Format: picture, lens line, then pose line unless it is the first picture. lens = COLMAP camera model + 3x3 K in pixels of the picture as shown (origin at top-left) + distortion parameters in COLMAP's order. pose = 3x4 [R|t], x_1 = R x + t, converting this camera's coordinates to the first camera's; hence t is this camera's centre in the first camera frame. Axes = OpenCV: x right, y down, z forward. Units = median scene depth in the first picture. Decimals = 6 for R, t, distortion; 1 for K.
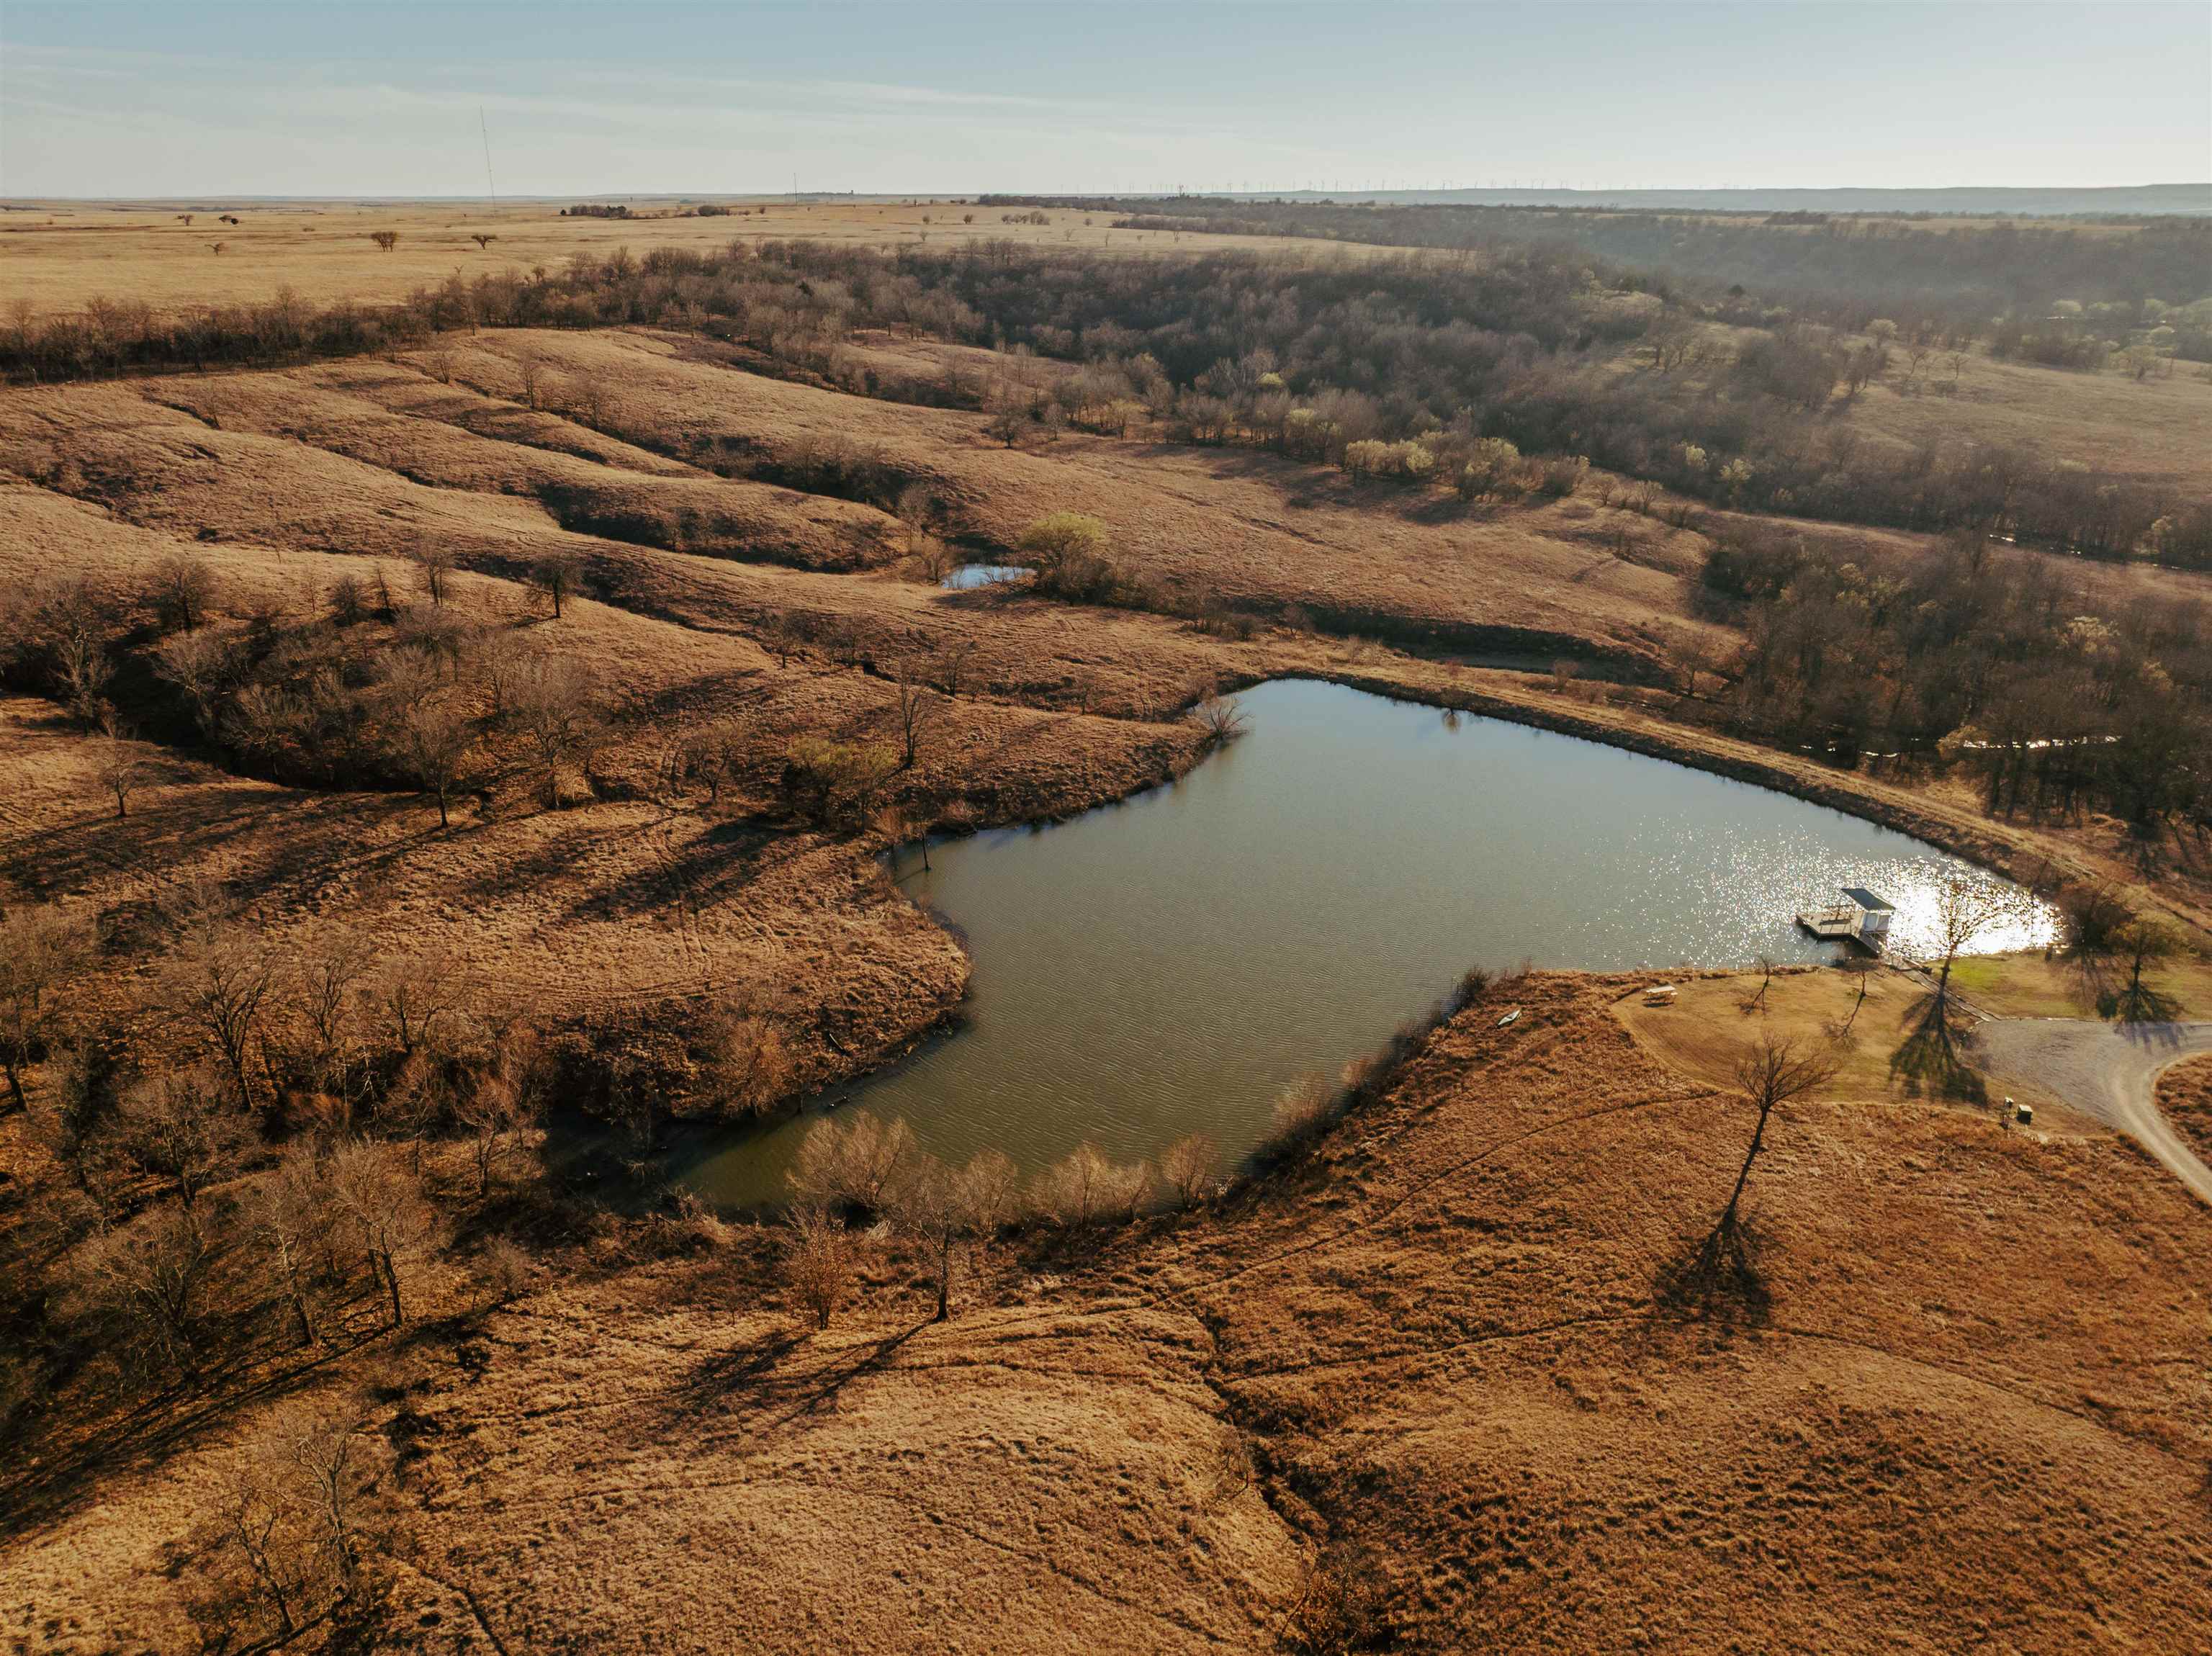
lens RADIAL K [[1569.5, 0, 1095.3], [0, 1569.5, 818.3], [0, 0, 1]] dist [0.009642, -0.019497]
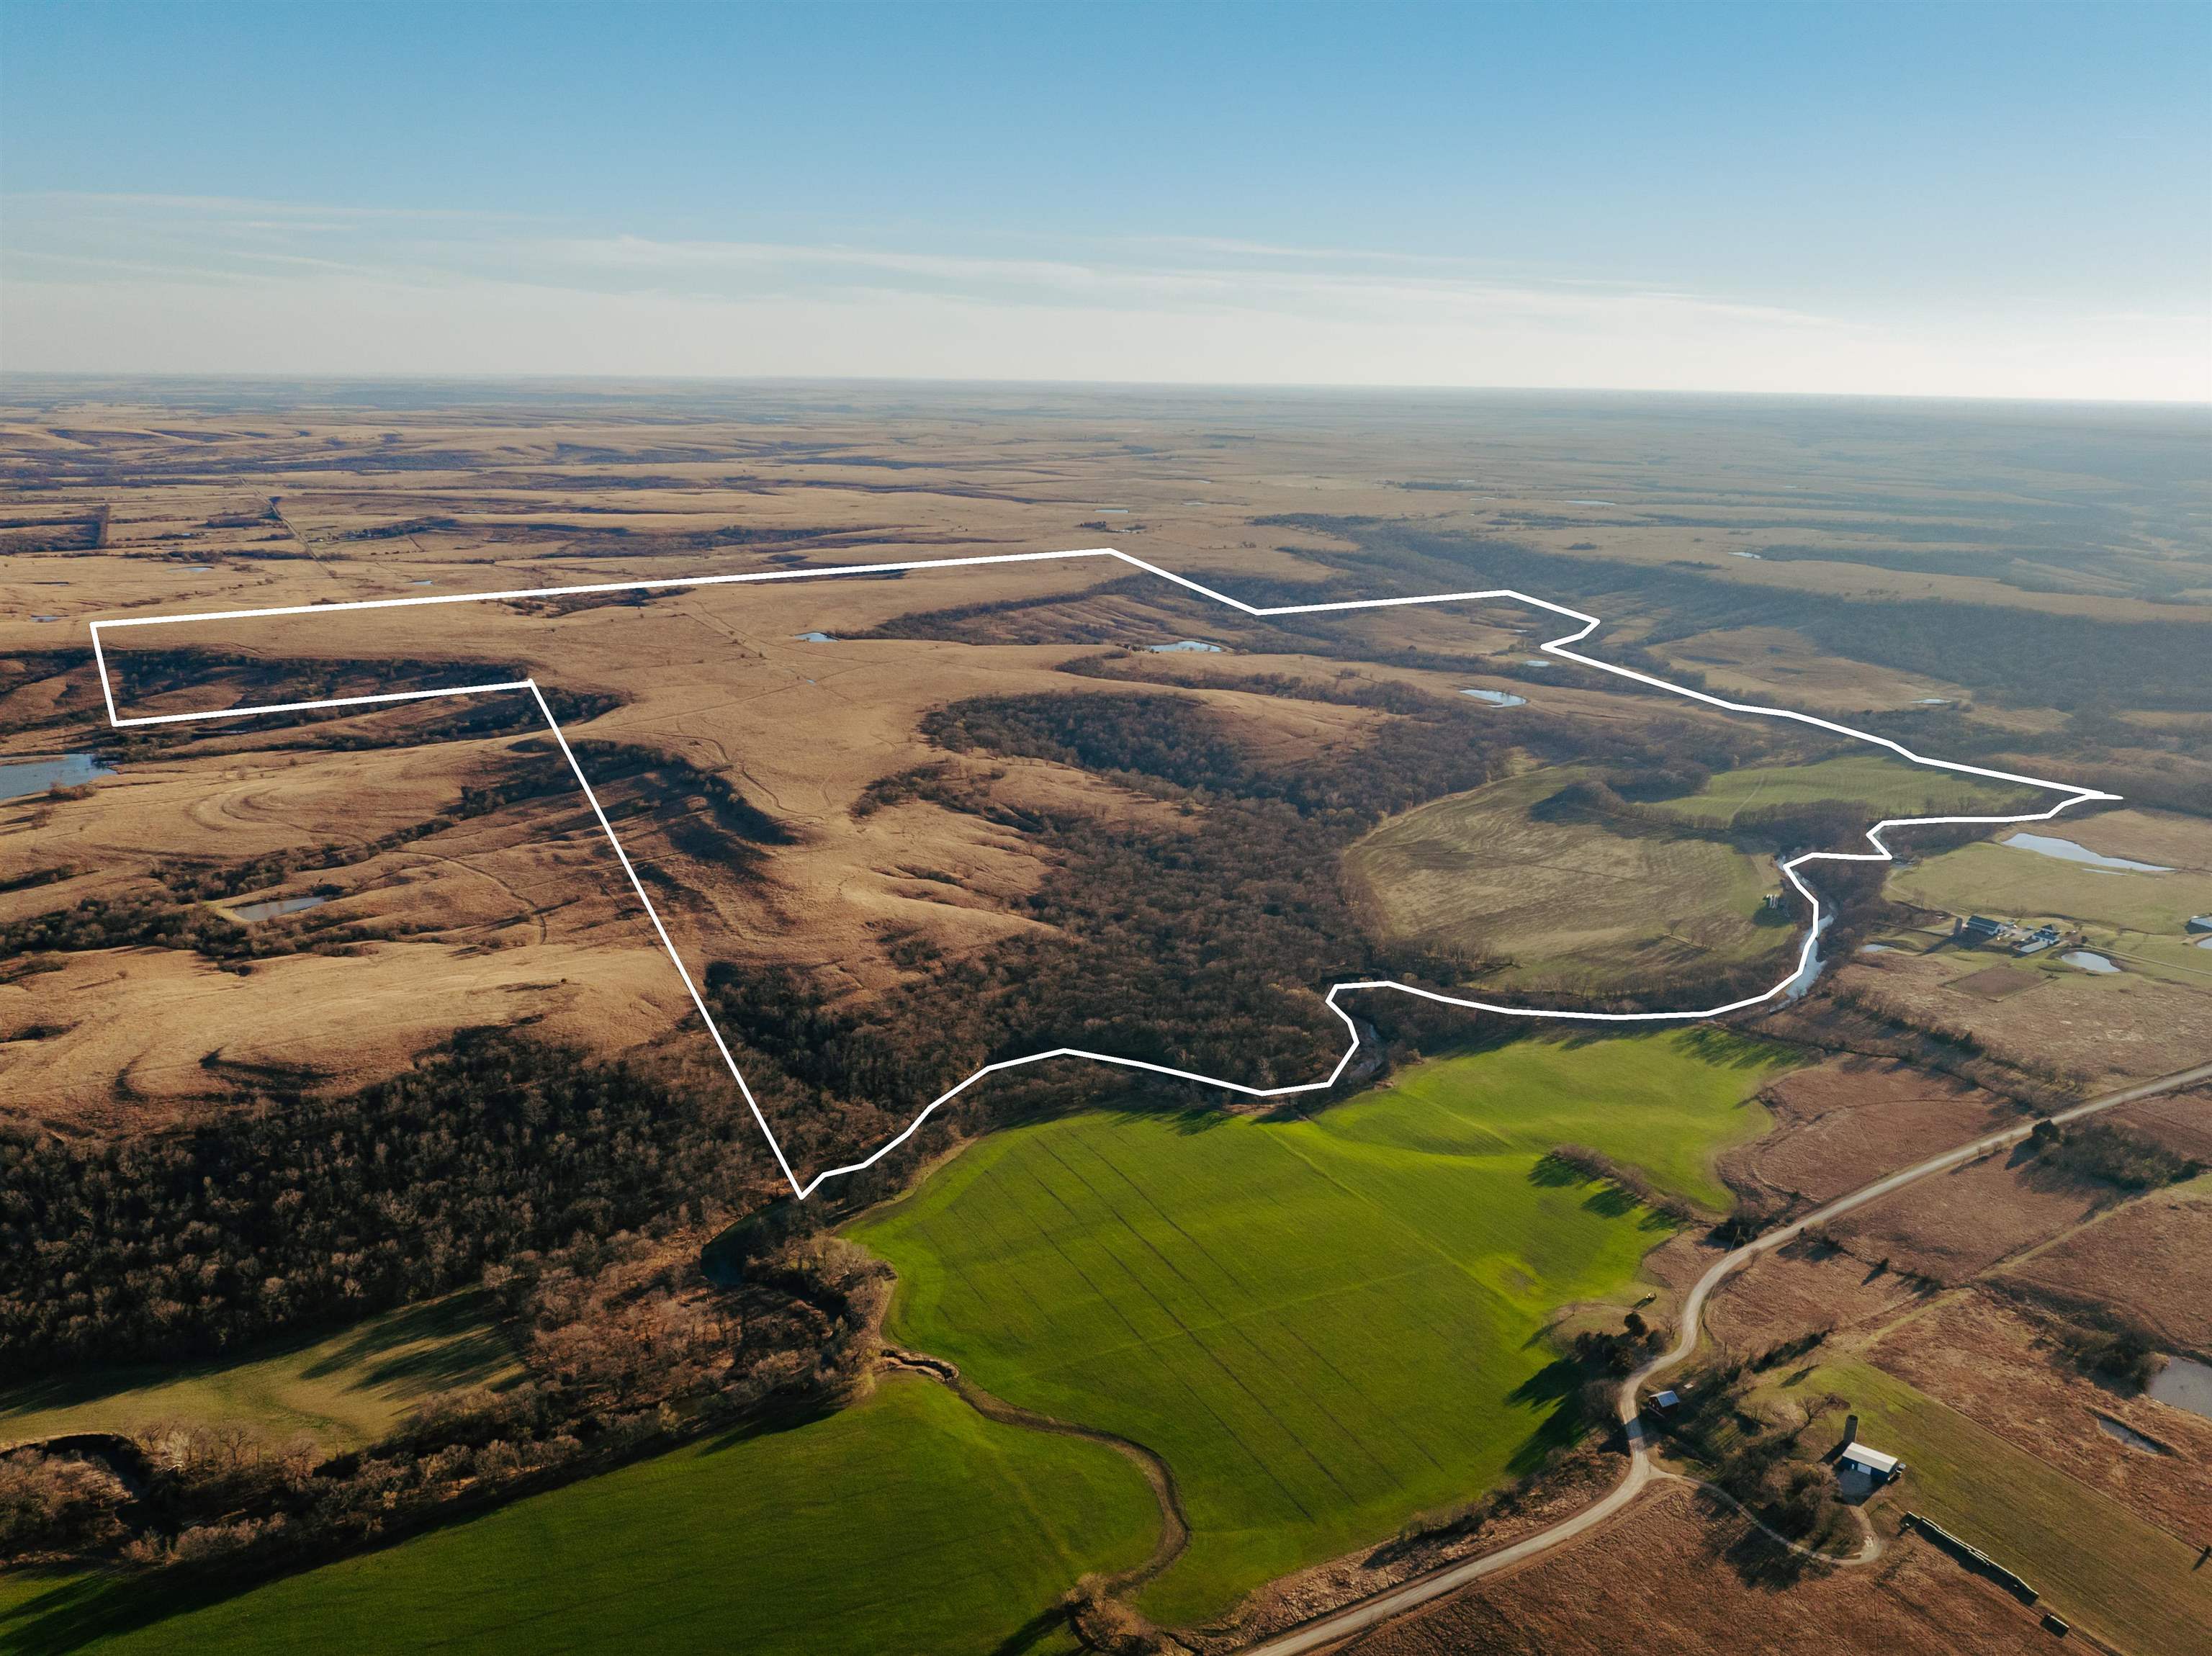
lens RADIAL K [[1816.9, 0, 1149.4], [0, 1816.9, 979.6], [0, 0, 1]] dist [-0.002980, 0.002005]
pose [[0.971949, 0.088148, -0.218049, 1.644538], [-0.099076, 0.994288, -0.039681, 1.605100], [0.213306, 0.060171, 0.975131, -6.428675]]
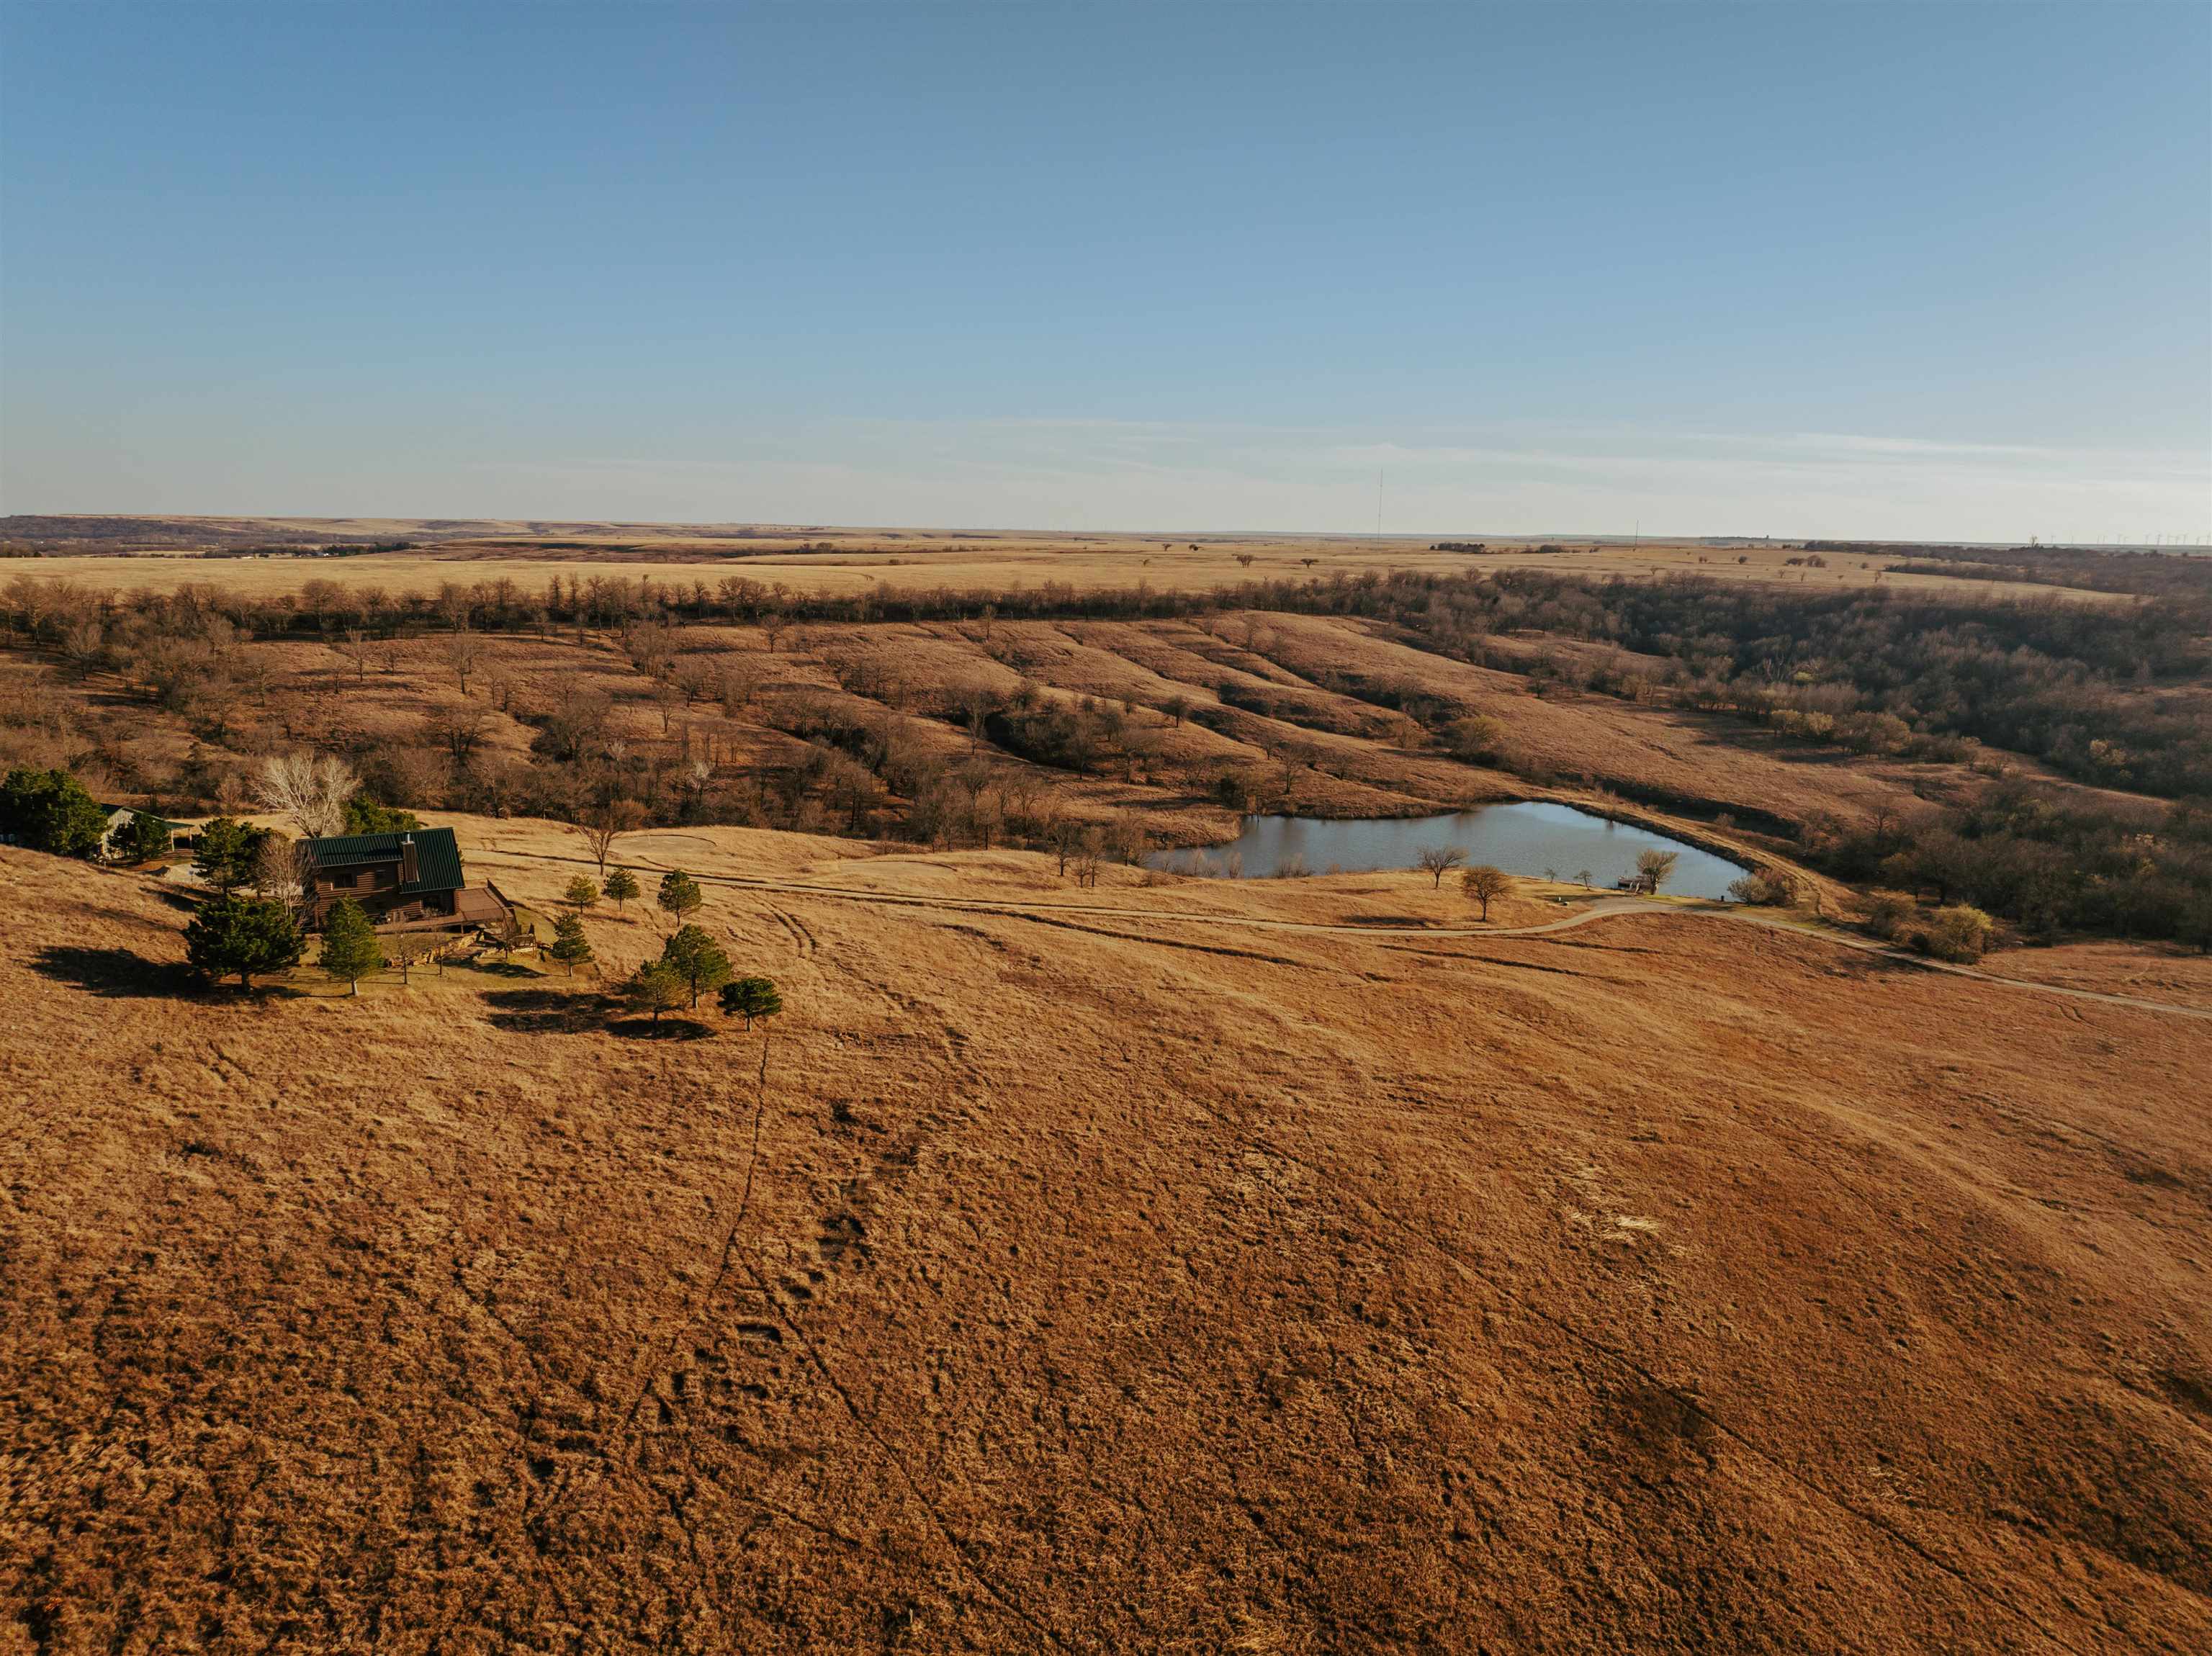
lens RADIAL K [[1569.5, 0, 1111.2], [0, 1569.5, 838.1], [0, 0, 1]] dist [0.009642, -0.019497]
pose [[0.844566, 0.116151, -0.522702, 0.416006], [-0.211932, 0.968982, -0.127114, 0.179651], [0.491724, 0.218134, 0.842986, -0.459897]]
